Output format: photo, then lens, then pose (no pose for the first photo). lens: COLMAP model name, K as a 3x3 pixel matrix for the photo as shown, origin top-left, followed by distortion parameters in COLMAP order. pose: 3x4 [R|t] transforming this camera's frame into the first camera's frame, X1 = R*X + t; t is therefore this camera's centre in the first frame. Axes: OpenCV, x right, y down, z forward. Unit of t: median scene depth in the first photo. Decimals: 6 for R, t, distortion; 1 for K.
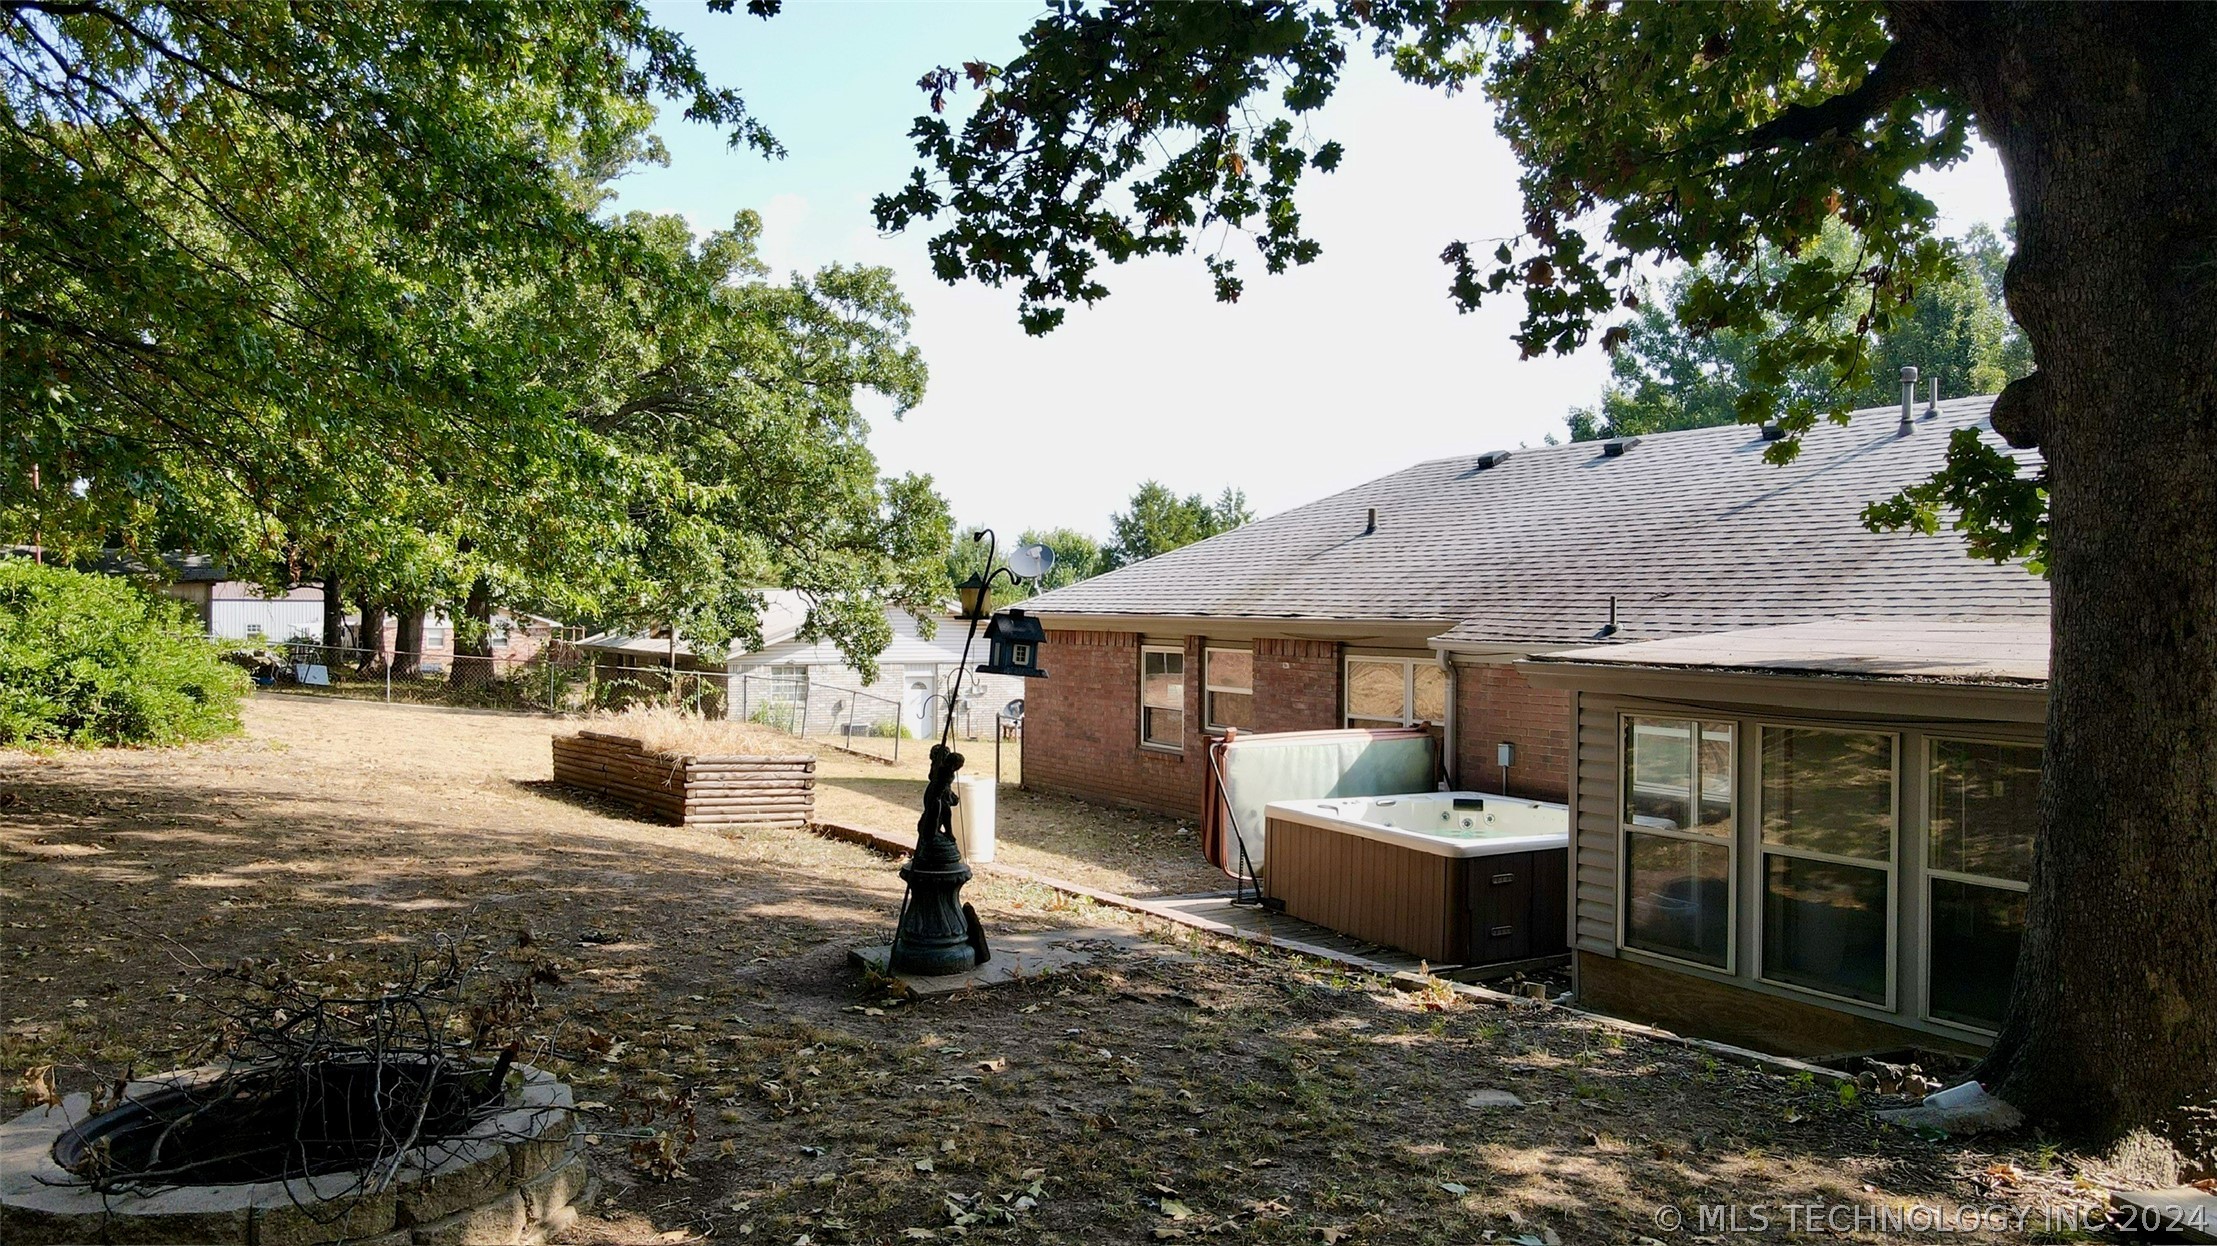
lens RADIAL K [[1538.0, 0, 1112.6], [0, 1538.0, 636.1], [0, 0, 1]] dist [-0.003143, -0.004410]
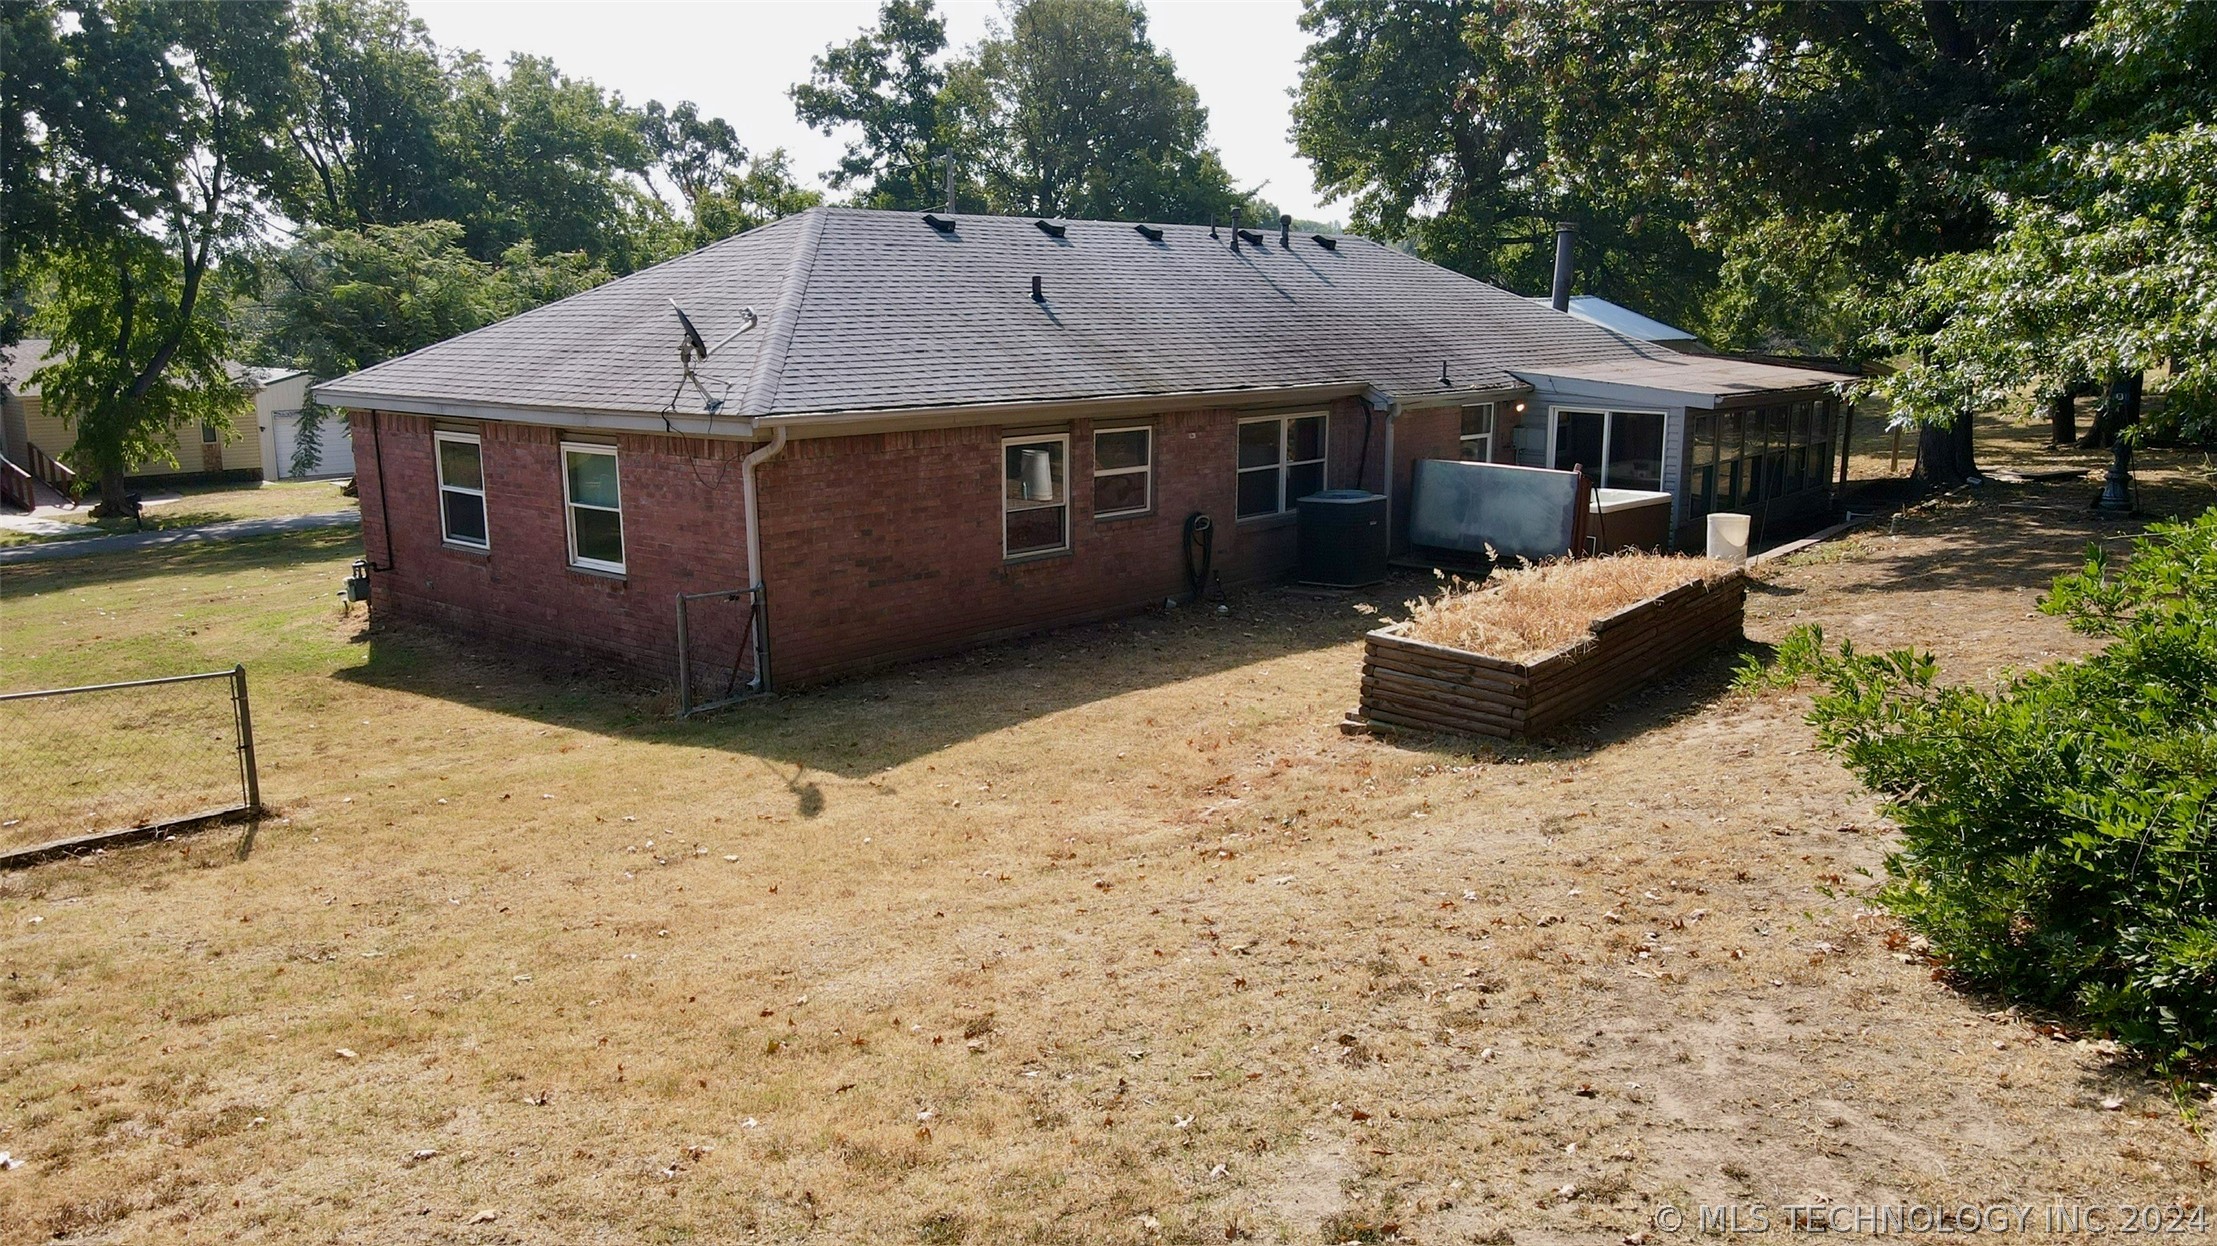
lens RADIAL K [[1630.9, 0, 1041.5], [0, 1630.9, 616.5], [0, 0, 1]] dist [-0.008621, 0.056423]
pose [[-0.258010, -0.197035, 0.945837, -1.196569], [0.011780, 0.978269, 0.207005, -0.116918], [-0.966070, 0.064551, -0.250082, 1.762963]]
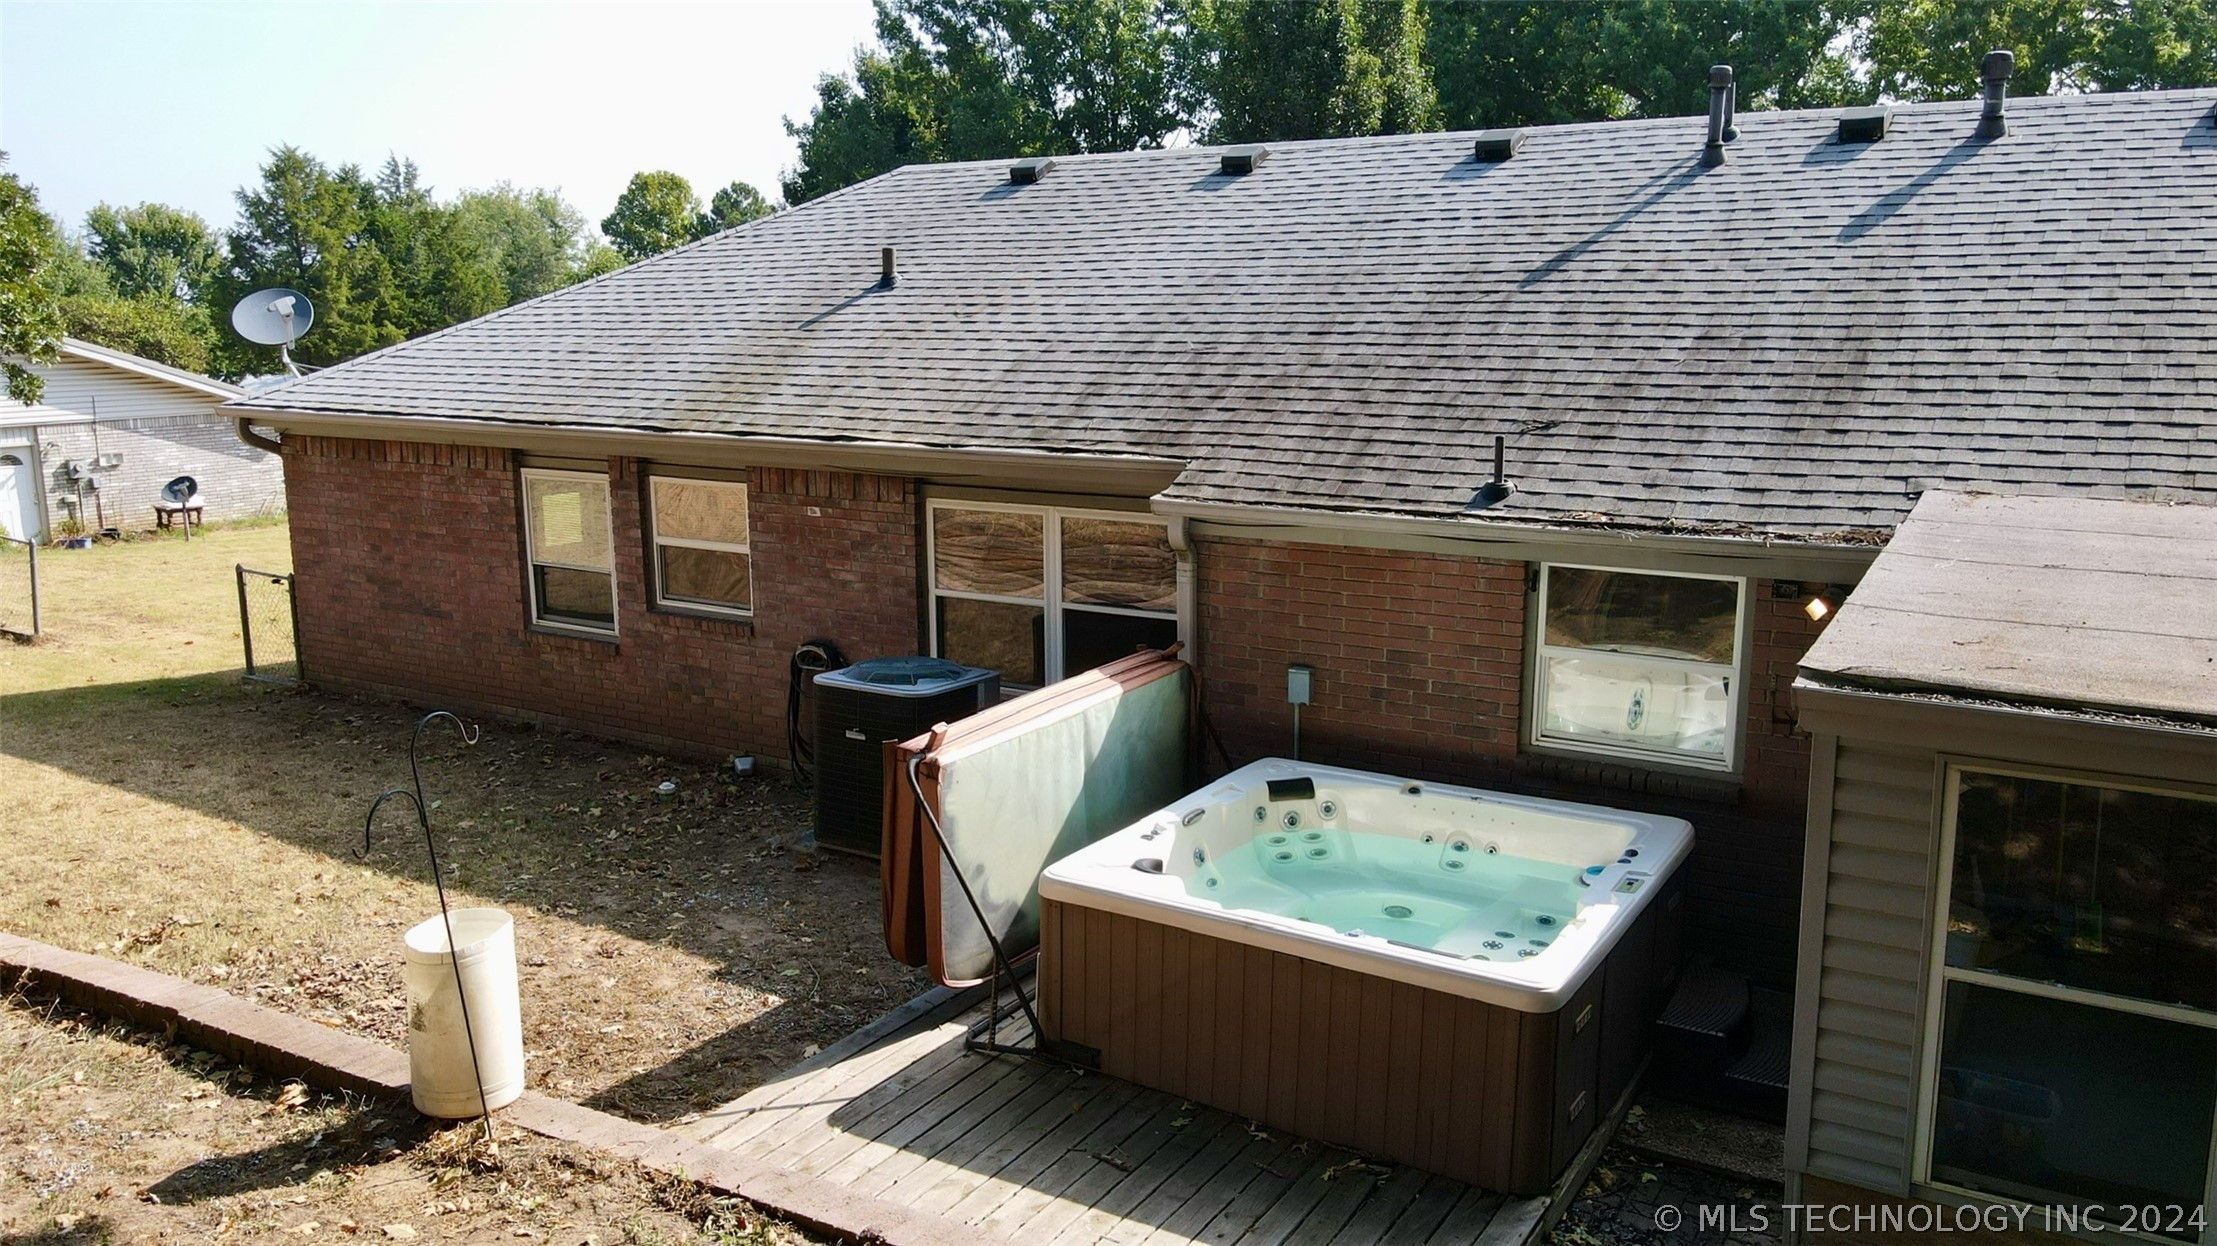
lens RADIAL K [[1630.9, 0, 1041.5], [0, 1630.9, 616.5], [0, 0, 1]] dist [-0.008621, 0.056423]
pose [[0.895300, -0.102568, 0.433494, -0.124602], [0.023609, 0.982689, 0.183753, -0.075320], [-0.444837, -0.154279, 0.882223, 0.459731]]
